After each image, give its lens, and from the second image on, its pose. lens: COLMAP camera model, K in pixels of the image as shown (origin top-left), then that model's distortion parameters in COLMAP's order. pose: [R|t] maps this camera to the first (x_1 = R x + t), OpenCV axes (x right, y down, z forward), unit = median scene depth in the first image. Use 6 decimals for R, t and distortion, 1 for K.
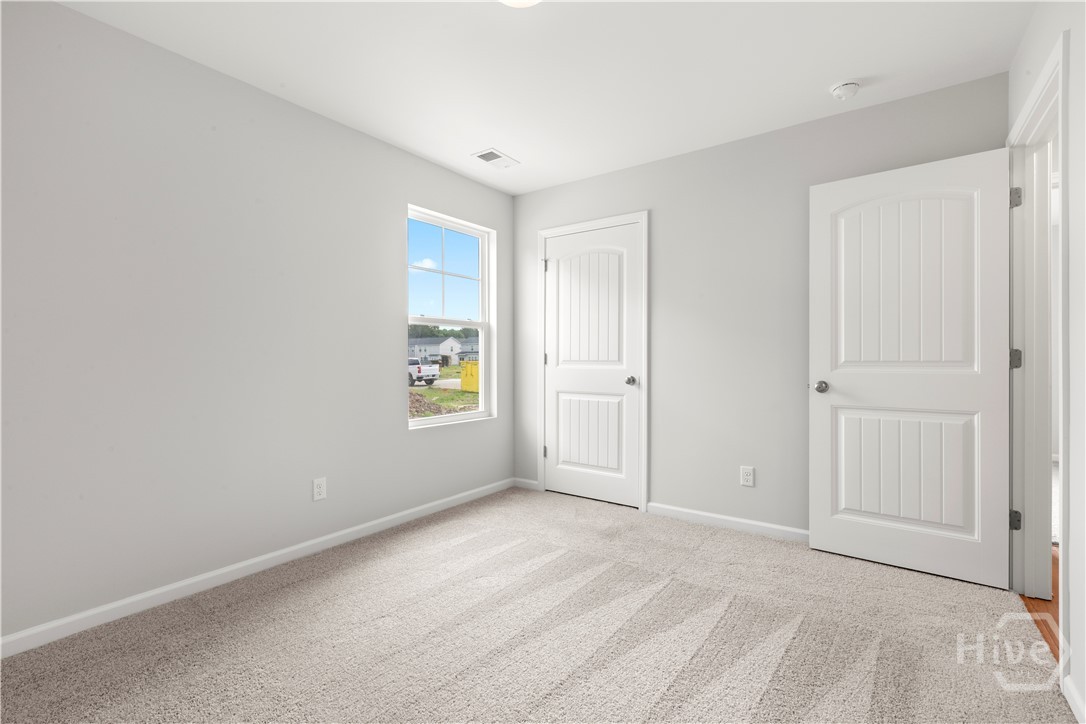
lens RADIAL K [[488.2, 0, 541.6], [0, 488.2, 352.6], [0, 0, 1]] dist [0.001225, -0.000194]
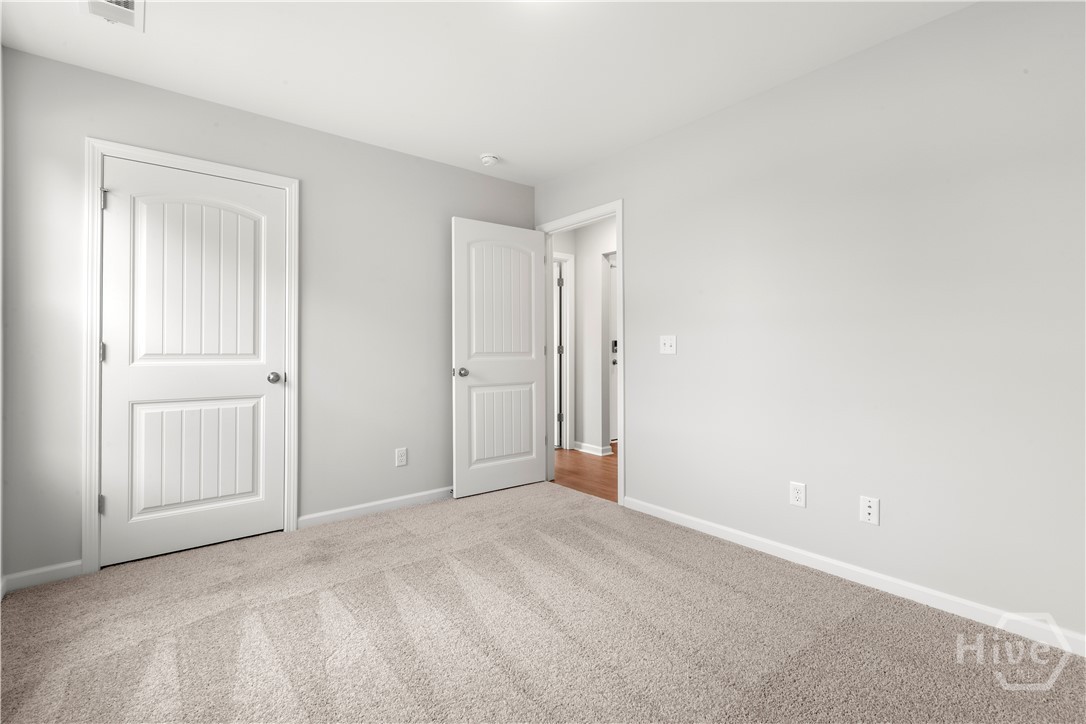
lens RADIAL K [[485.2, 0, 541.5], [0, 485.2, 341.4], [0, 0, 1]] dist [-0.000271, -0.000089]
pose [[0.263048, 0.017802, 0.964618, -0.514314], [-0.009647, 0.999828, -0.015821, 0.004797], [-0.964734, -0.005144, 0.263175, 0.369124]]
